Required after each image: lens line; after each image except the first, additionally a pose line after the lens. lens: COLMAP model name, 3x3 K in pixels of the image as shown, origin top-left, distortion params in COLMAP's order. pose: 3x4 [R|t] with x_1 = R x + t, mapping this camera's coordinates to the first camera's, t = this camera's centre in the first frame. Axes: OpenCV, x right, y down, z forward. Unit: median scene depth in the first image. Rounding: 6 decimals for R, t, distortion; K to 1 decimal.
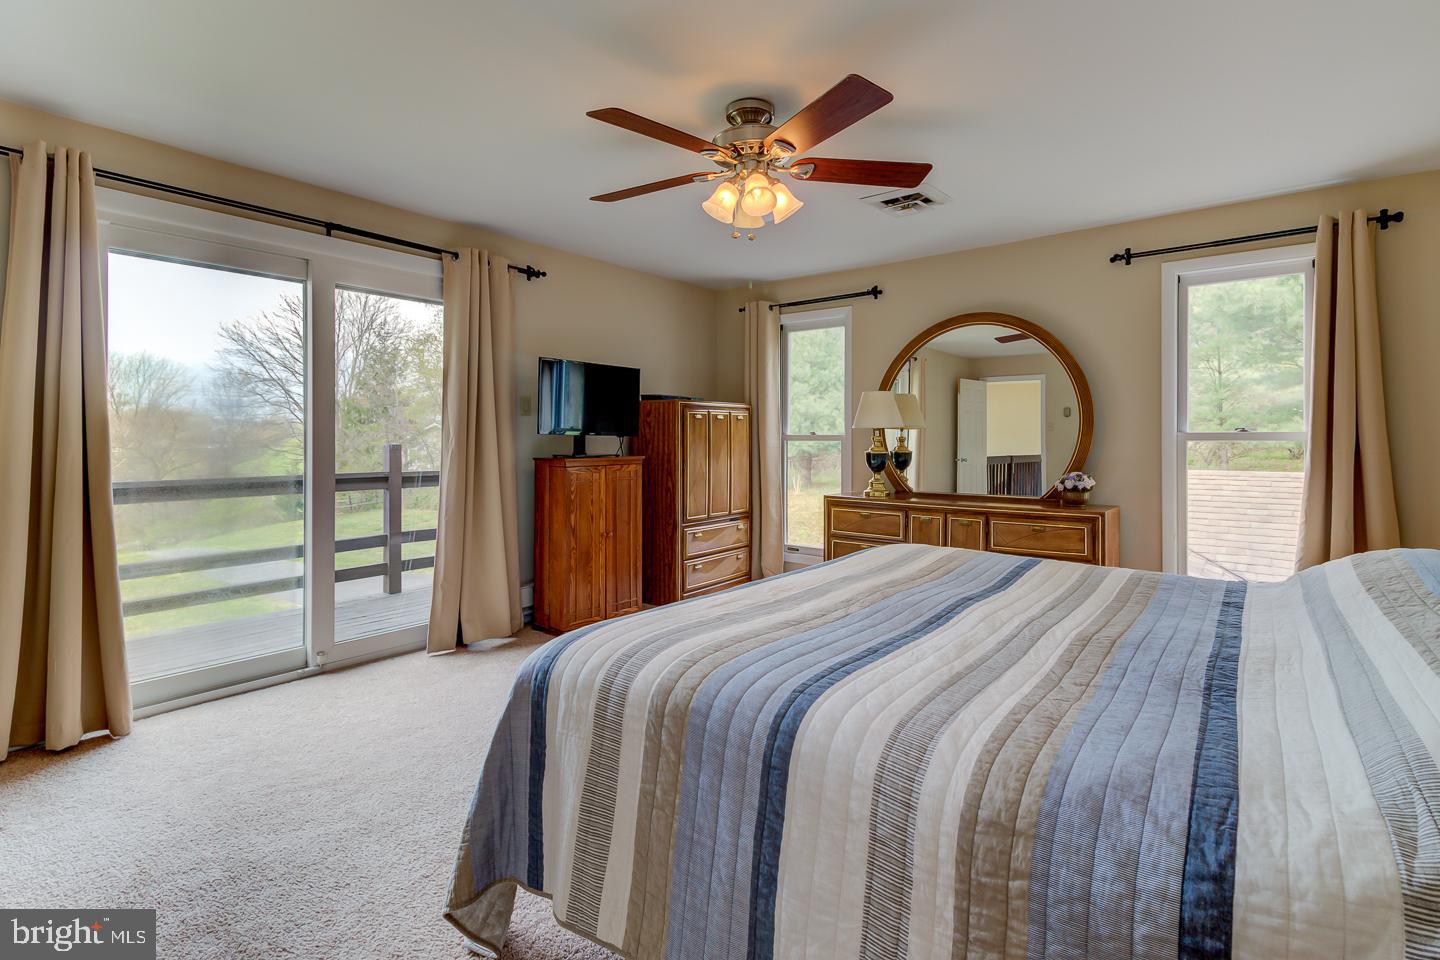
lens RADIAL K [[679.5, 0, 716.3], [0, 679.5, 449.5], [0, 0, 1]] dist [-0.001760, -0.000252]
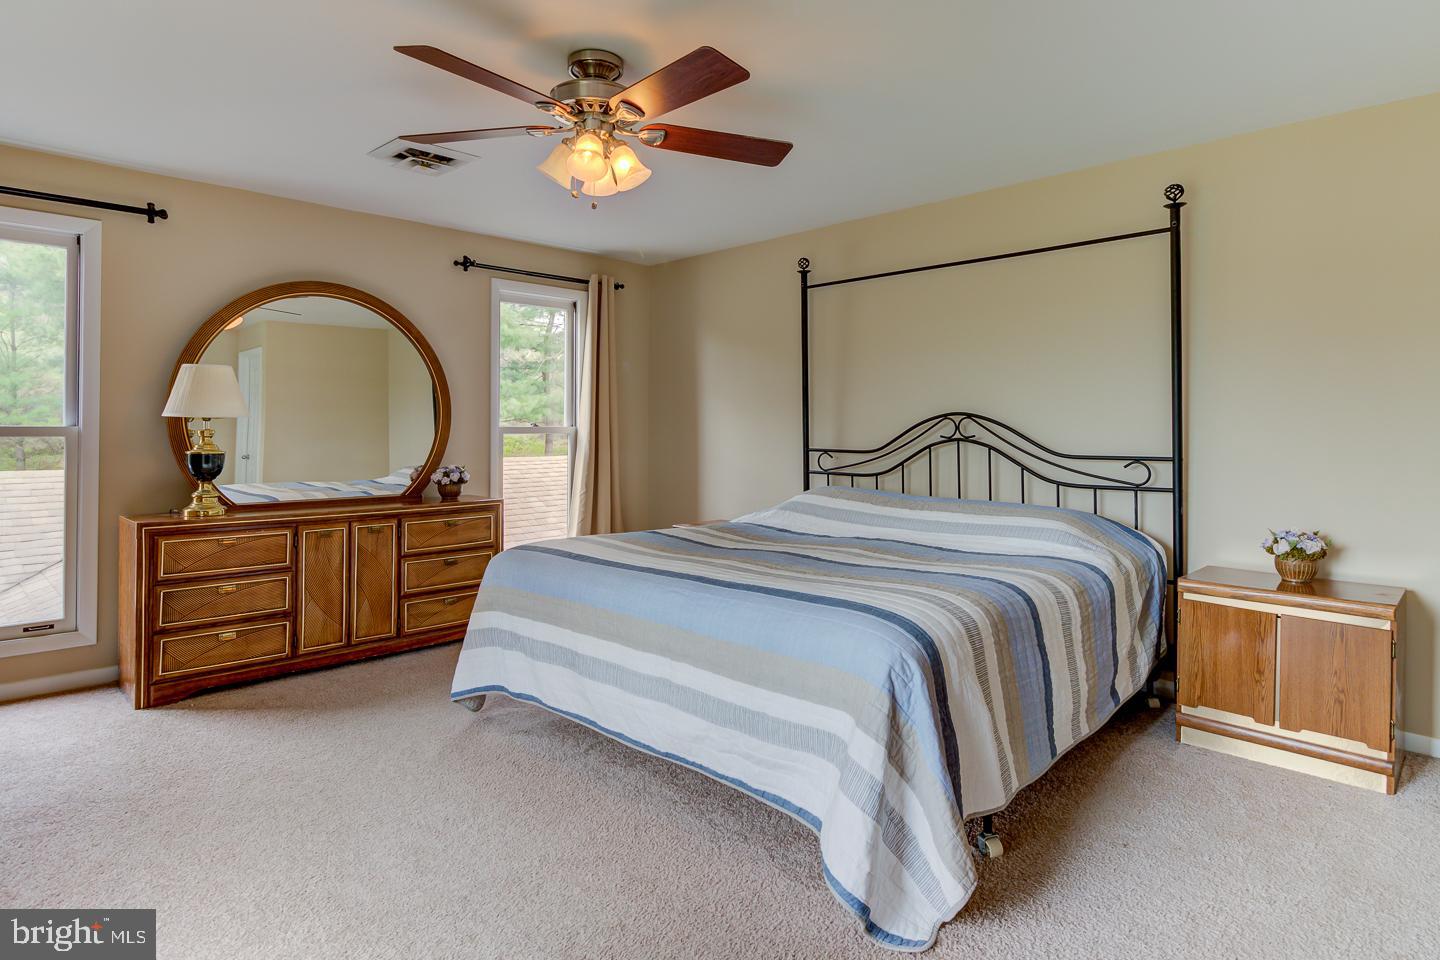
lens RADIAL K [[806.6, 0, 703.3], [0, 806.6, 440.8], [0, 0, 1]] dist [0.002121, -0.000183]
pose [[0.125551, -0.013124, 0.992000, -0.645397], [0.015850, 0.999811, 0.011221, -0.010898], [-0.991961, 0.014315, 0.125735, 0.484741]]
